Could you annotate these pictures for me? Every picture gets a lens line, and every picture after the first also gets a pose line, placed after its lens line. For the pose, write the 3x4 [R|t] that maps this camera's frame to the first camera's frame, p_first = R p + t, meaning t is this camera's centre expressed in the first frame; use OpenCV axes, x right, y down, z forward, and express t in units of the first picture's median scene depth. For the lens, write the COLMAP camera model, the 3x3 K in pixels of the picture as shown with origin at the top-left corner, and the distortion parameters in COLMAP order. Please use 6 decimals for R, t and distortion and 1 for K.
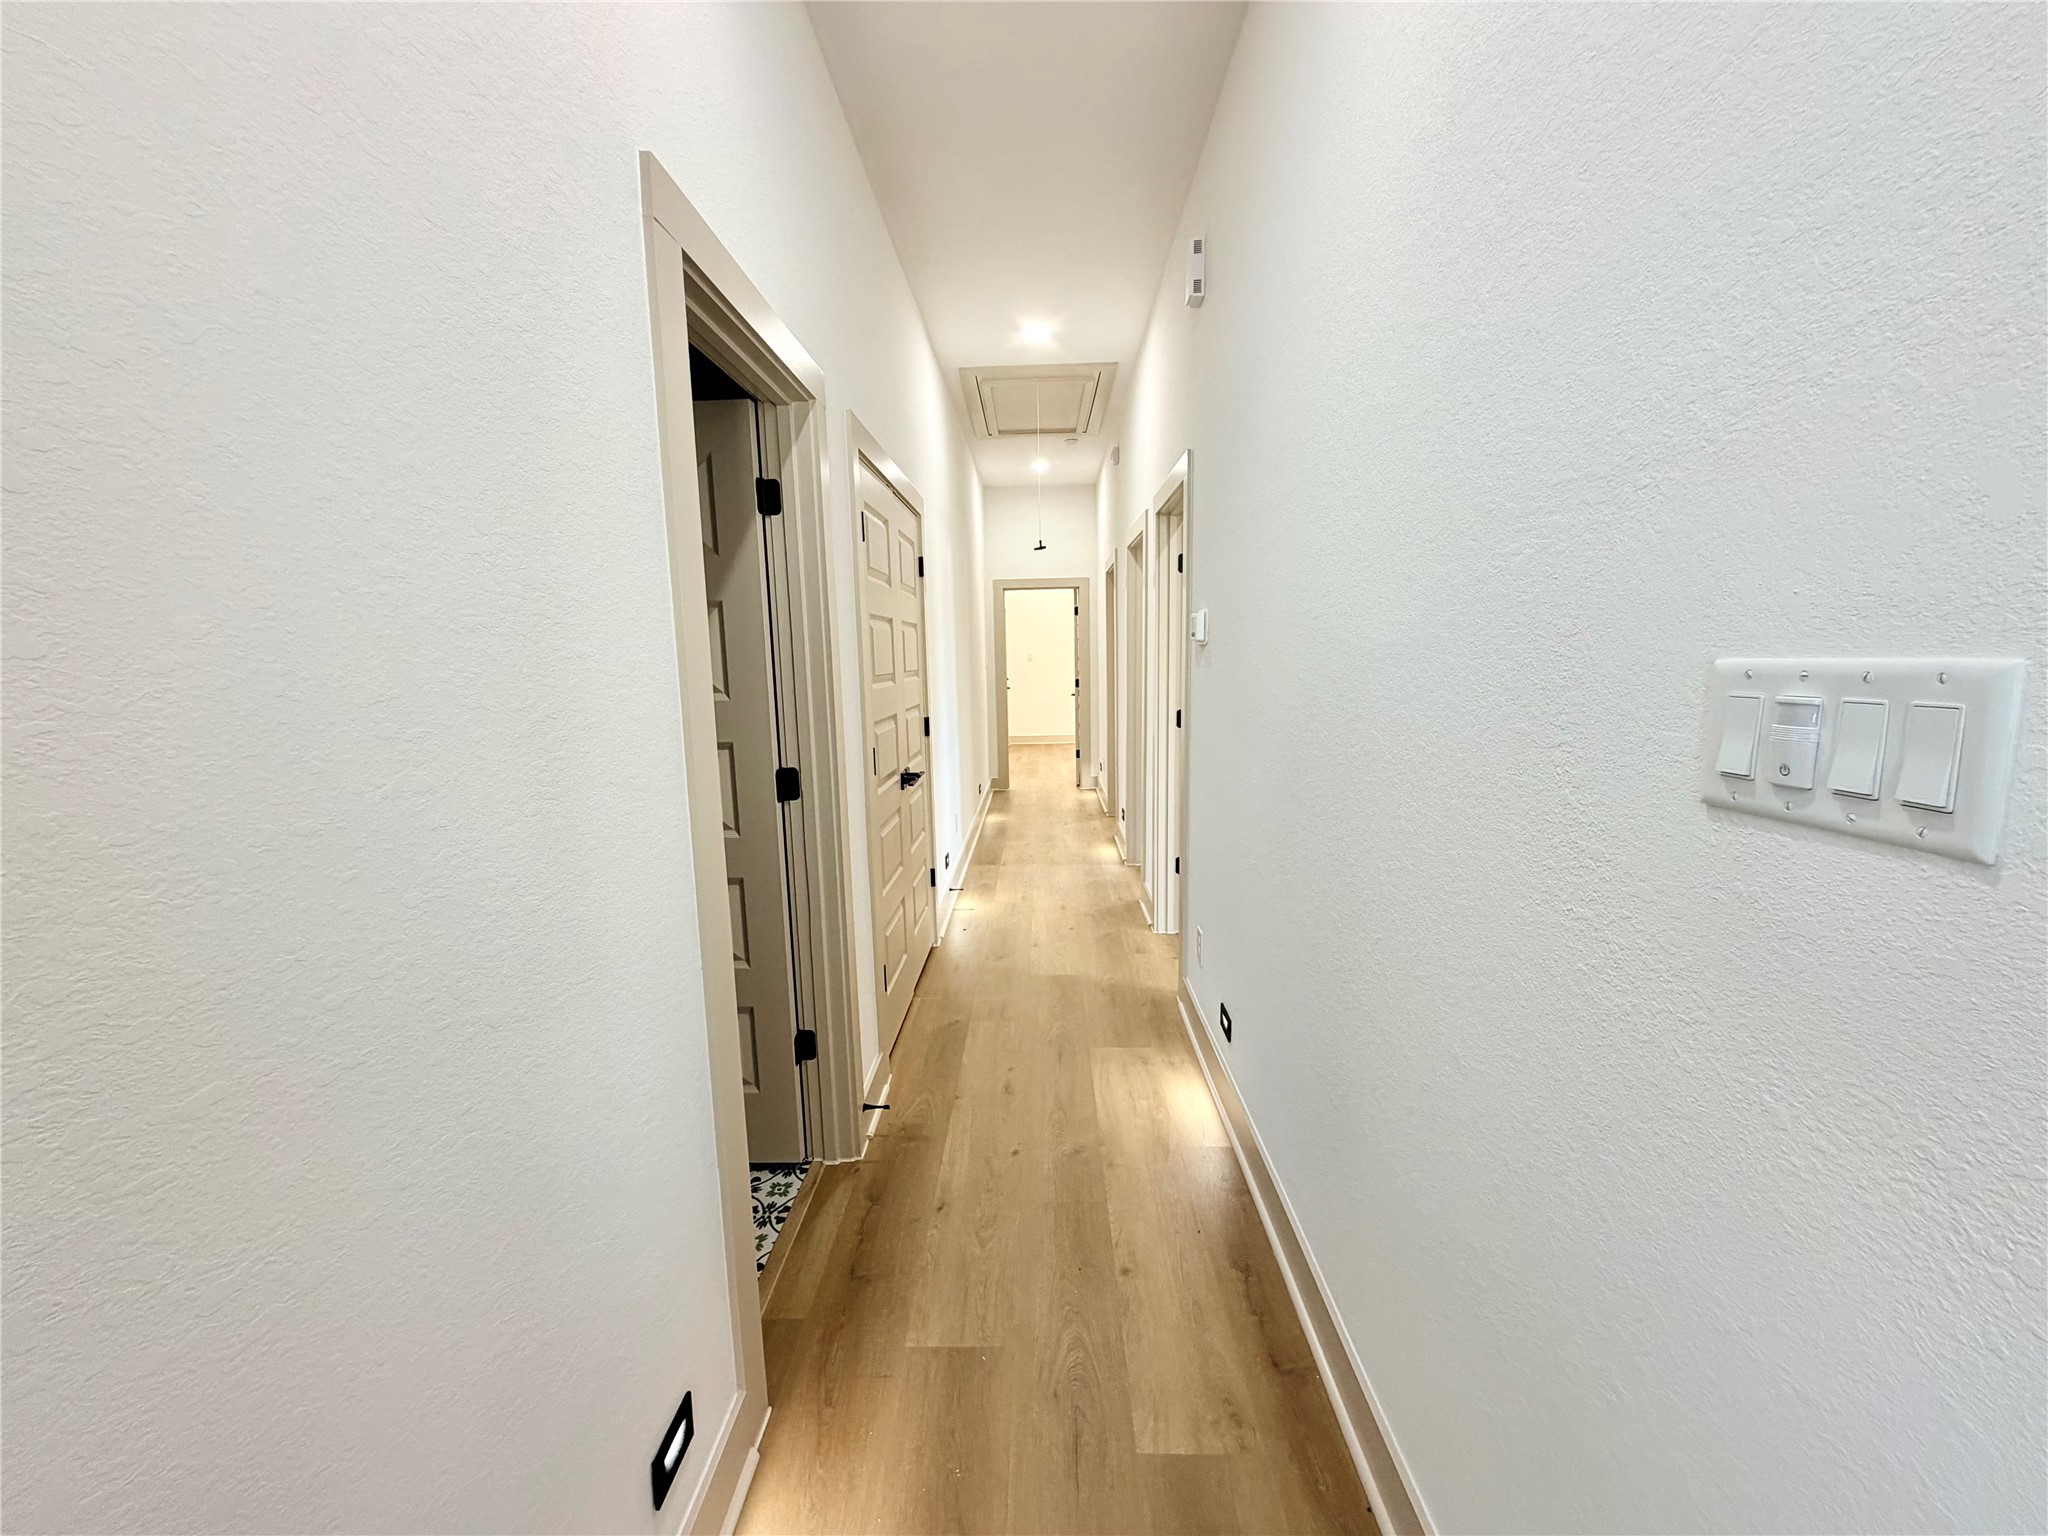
lens RADIAL K [[816.0, 0, 1016.4], [0, 816.0, 766.9], [0, 0, 1]] dist [-0.000614, -0.000018]
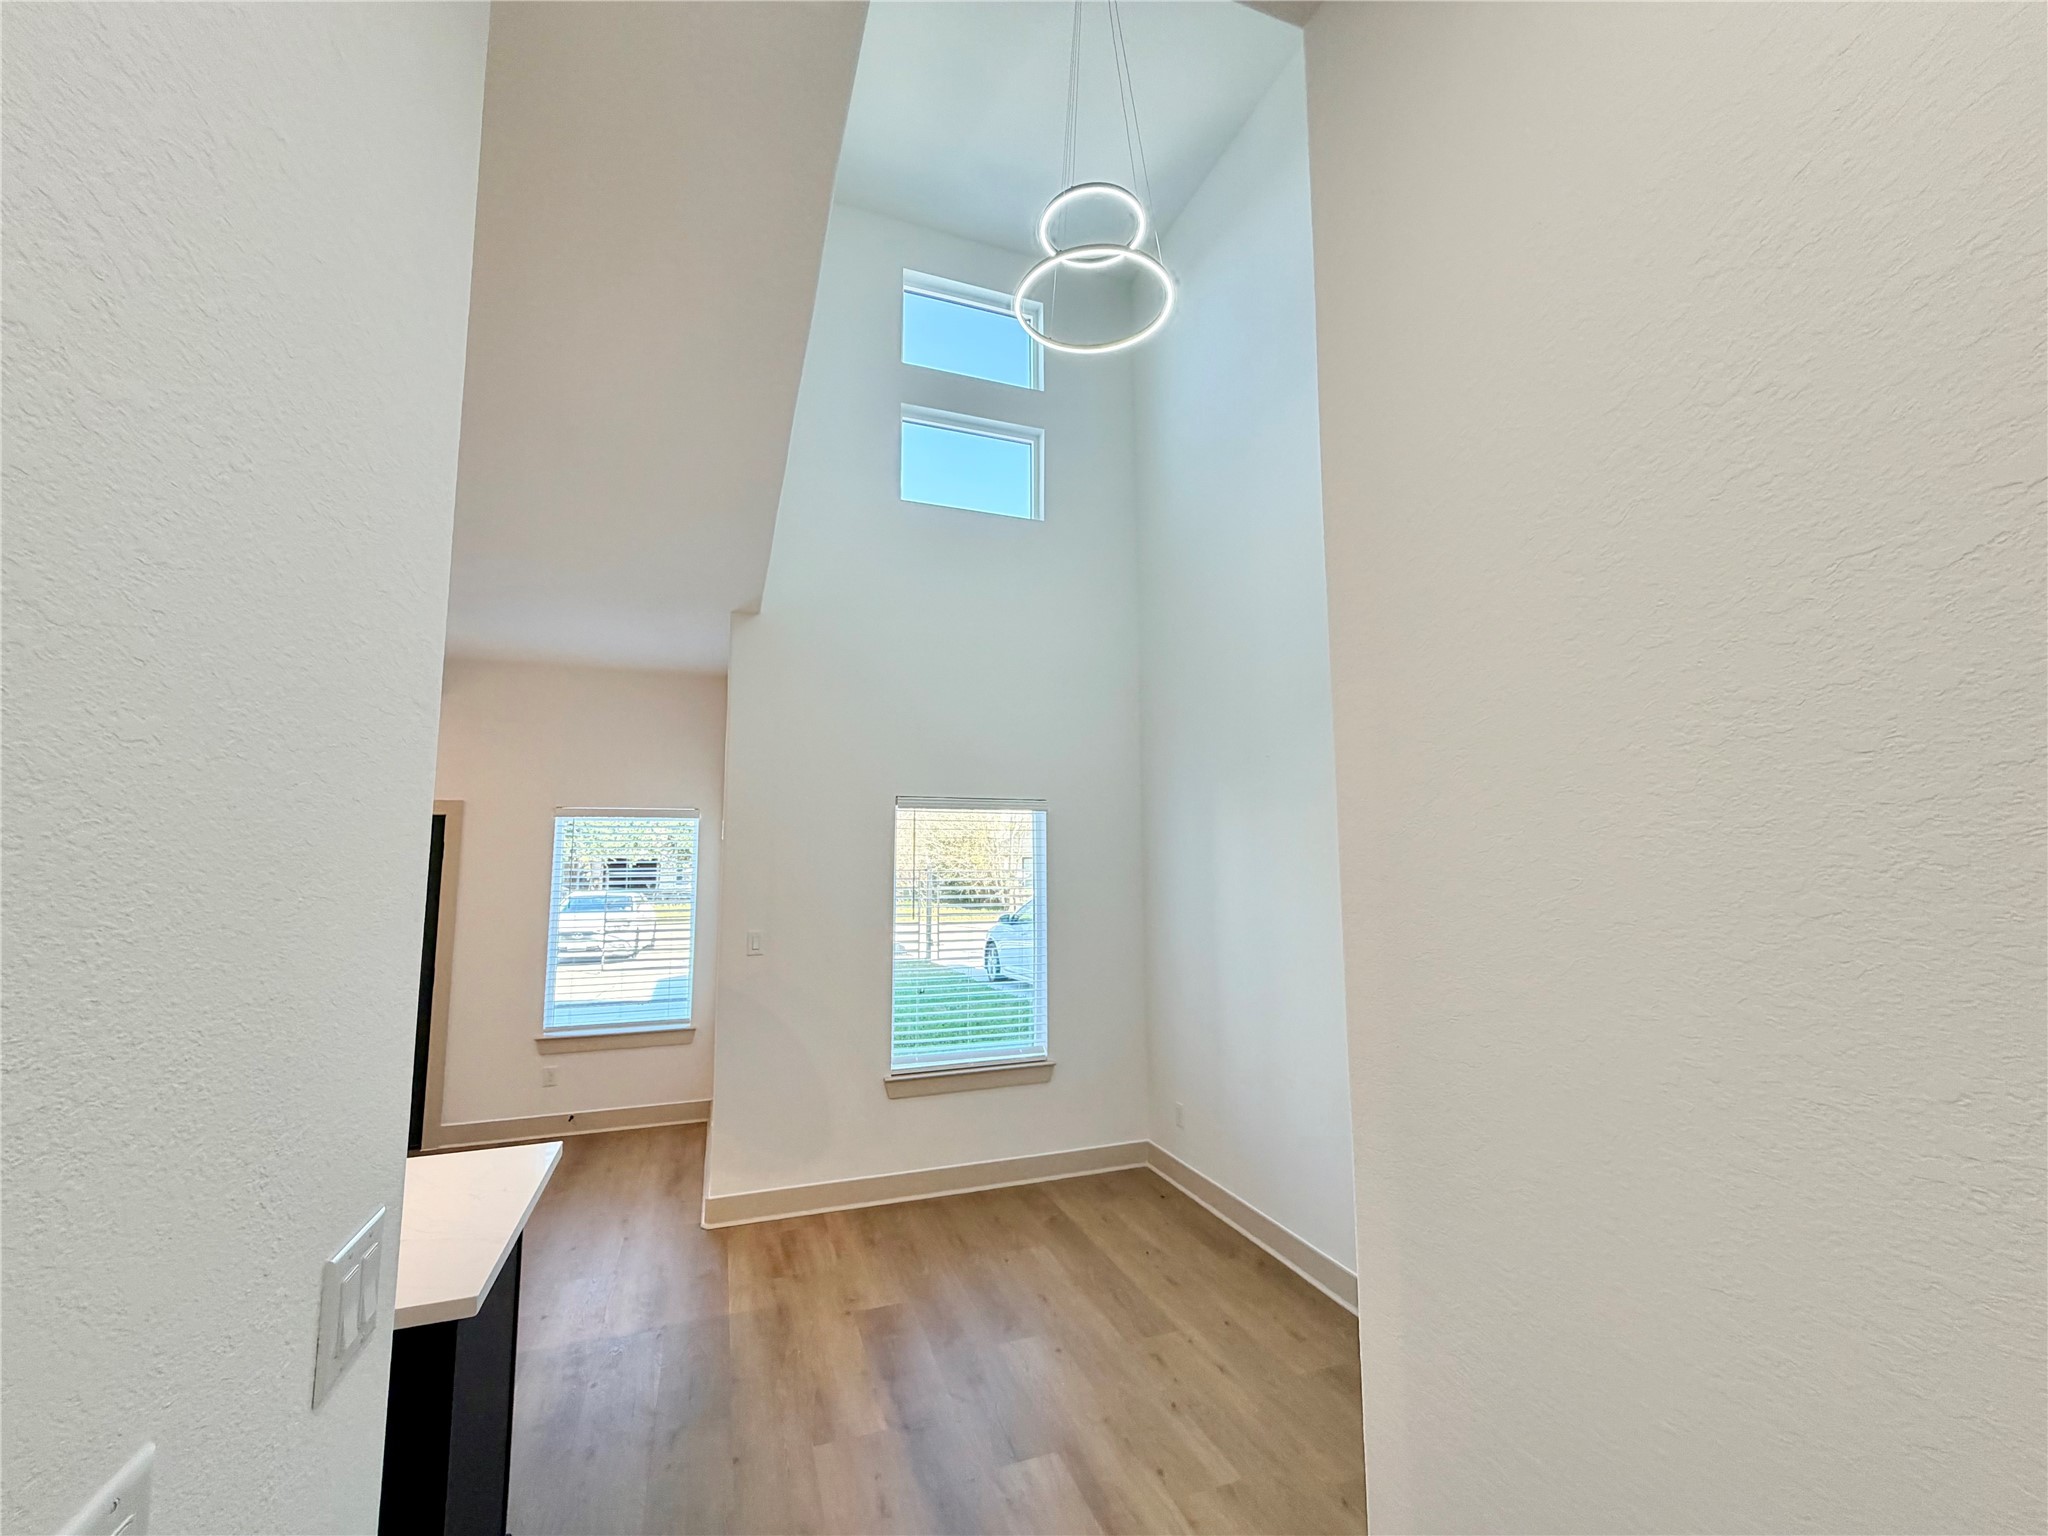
lens RADIAL K [[816.0, 0, 1016.4], [0, 816.0, 766.9], [0, 0, 1]] dist [-0.000614, -0.000018]
pose [[-0.931034, -0.013206, -0.364693, 0.447274], [-0.027306, 0.999065, 0.033533, -0.851788], [0.363909, 0.041179, -0.930524, 1.859998]]
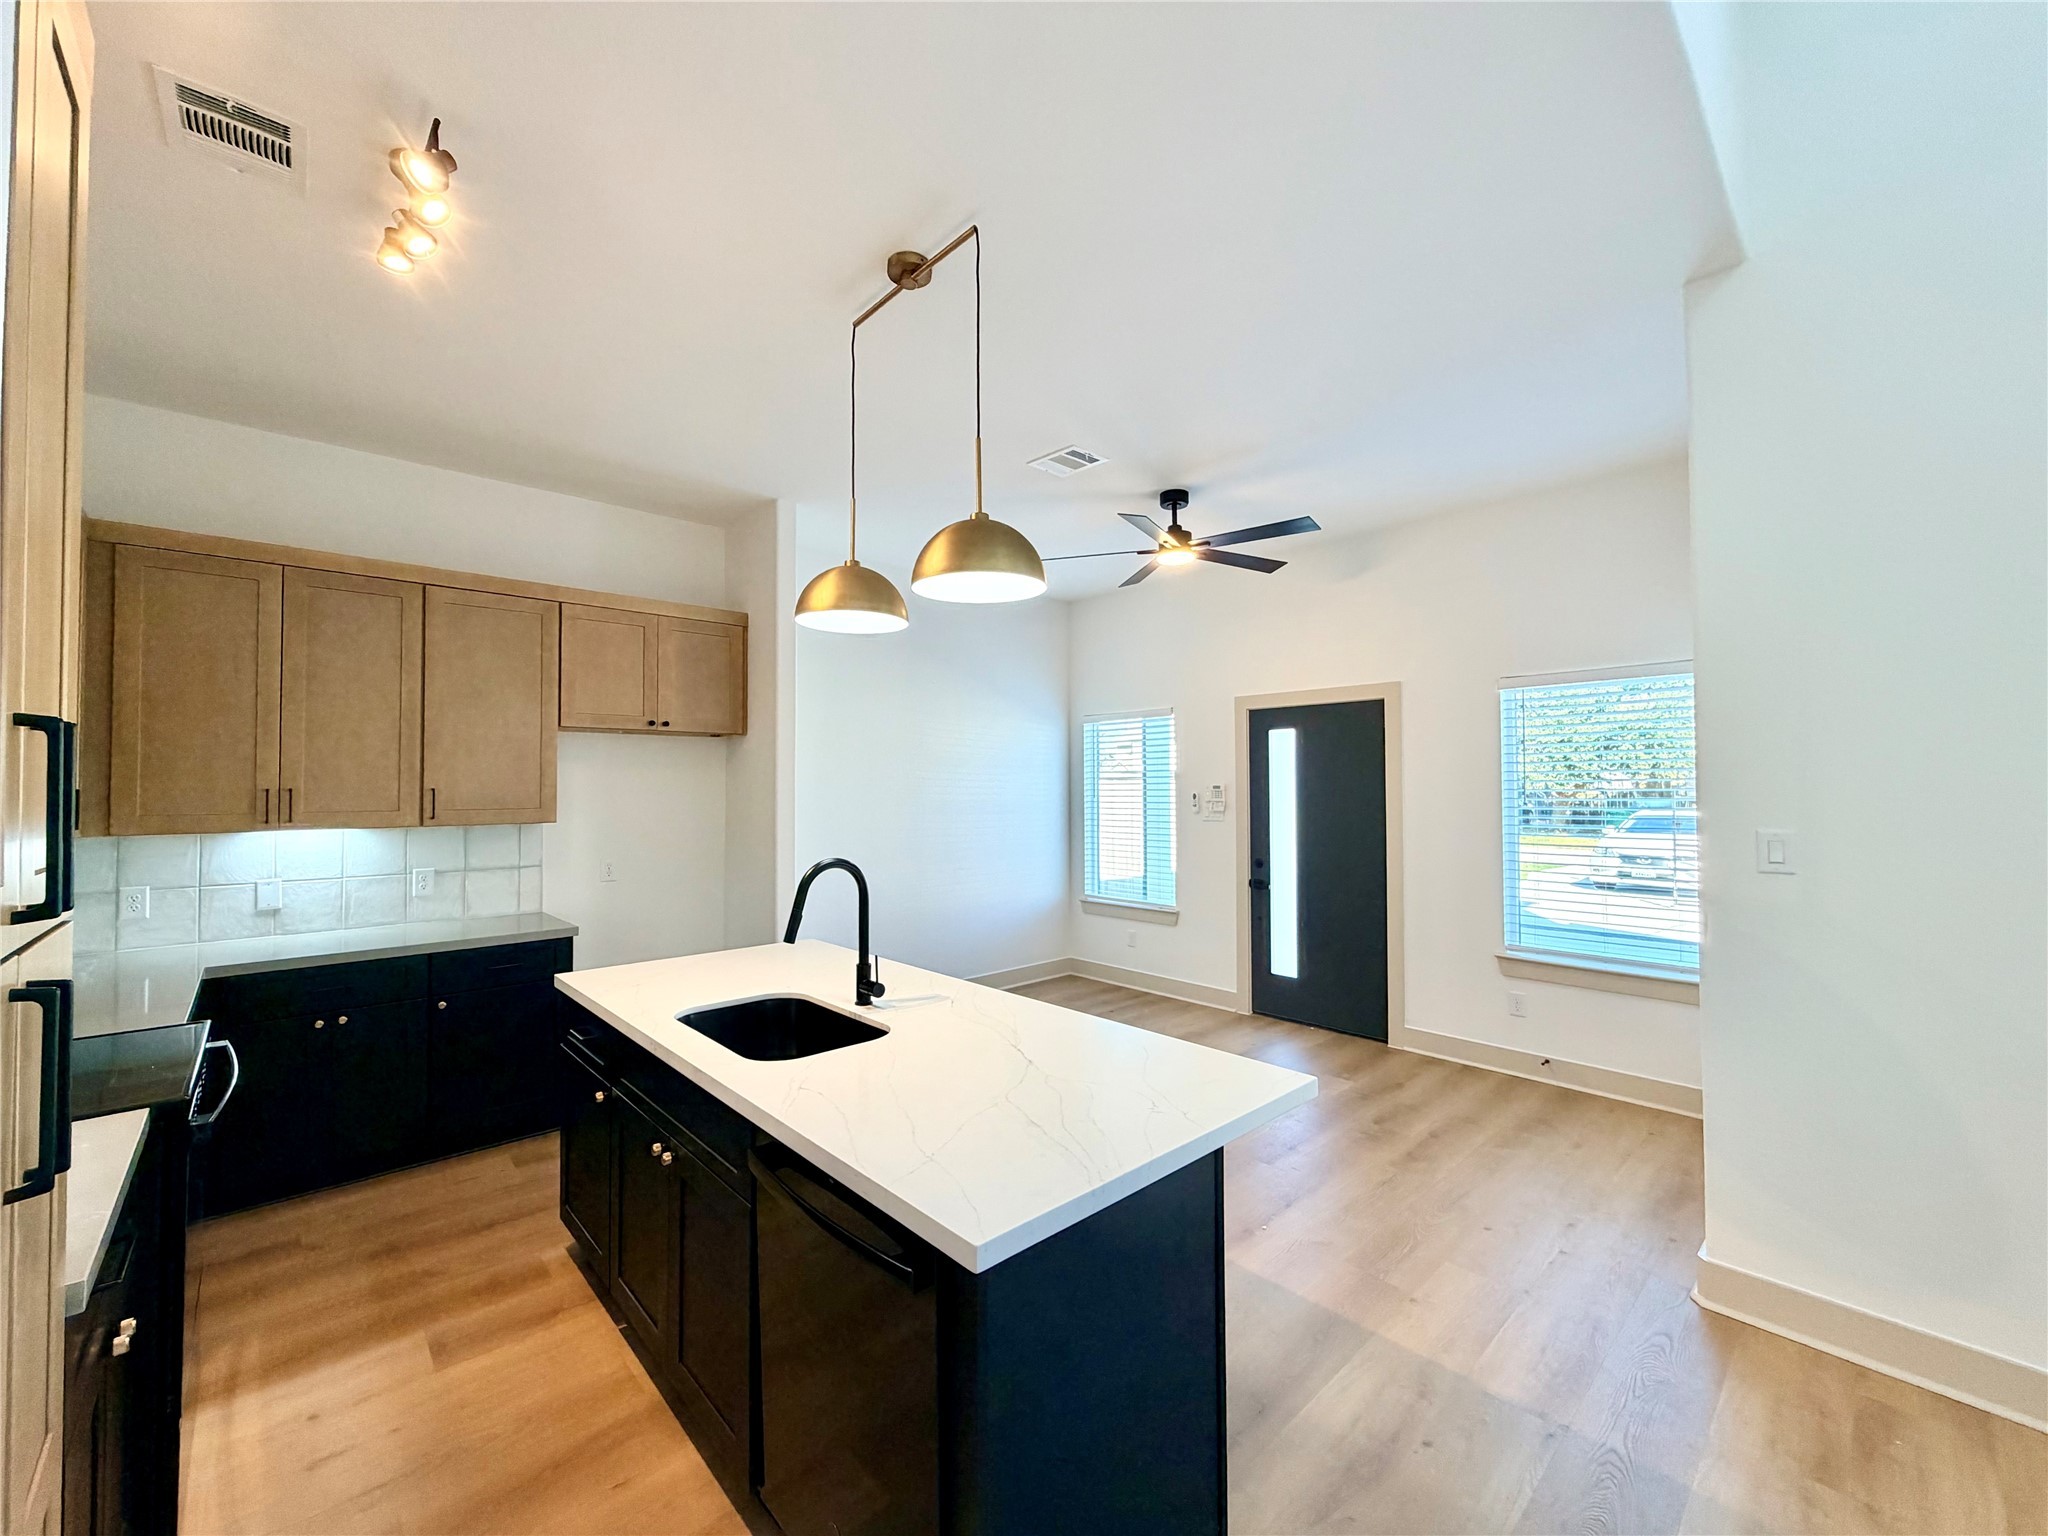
lens RADIAL K [[816.0, 0, 1016.4], [0, 816.0, 766.9], [0, 0, 1]] dist [-0.000614, -0.000018]
pose [[-0.694061, 0.040636, 0.718768, 0.189554], [0.121135, 0.990763, 0.060957, -0.613895], [-0.709652, 0.129376, -0.692572, 1.188770]]
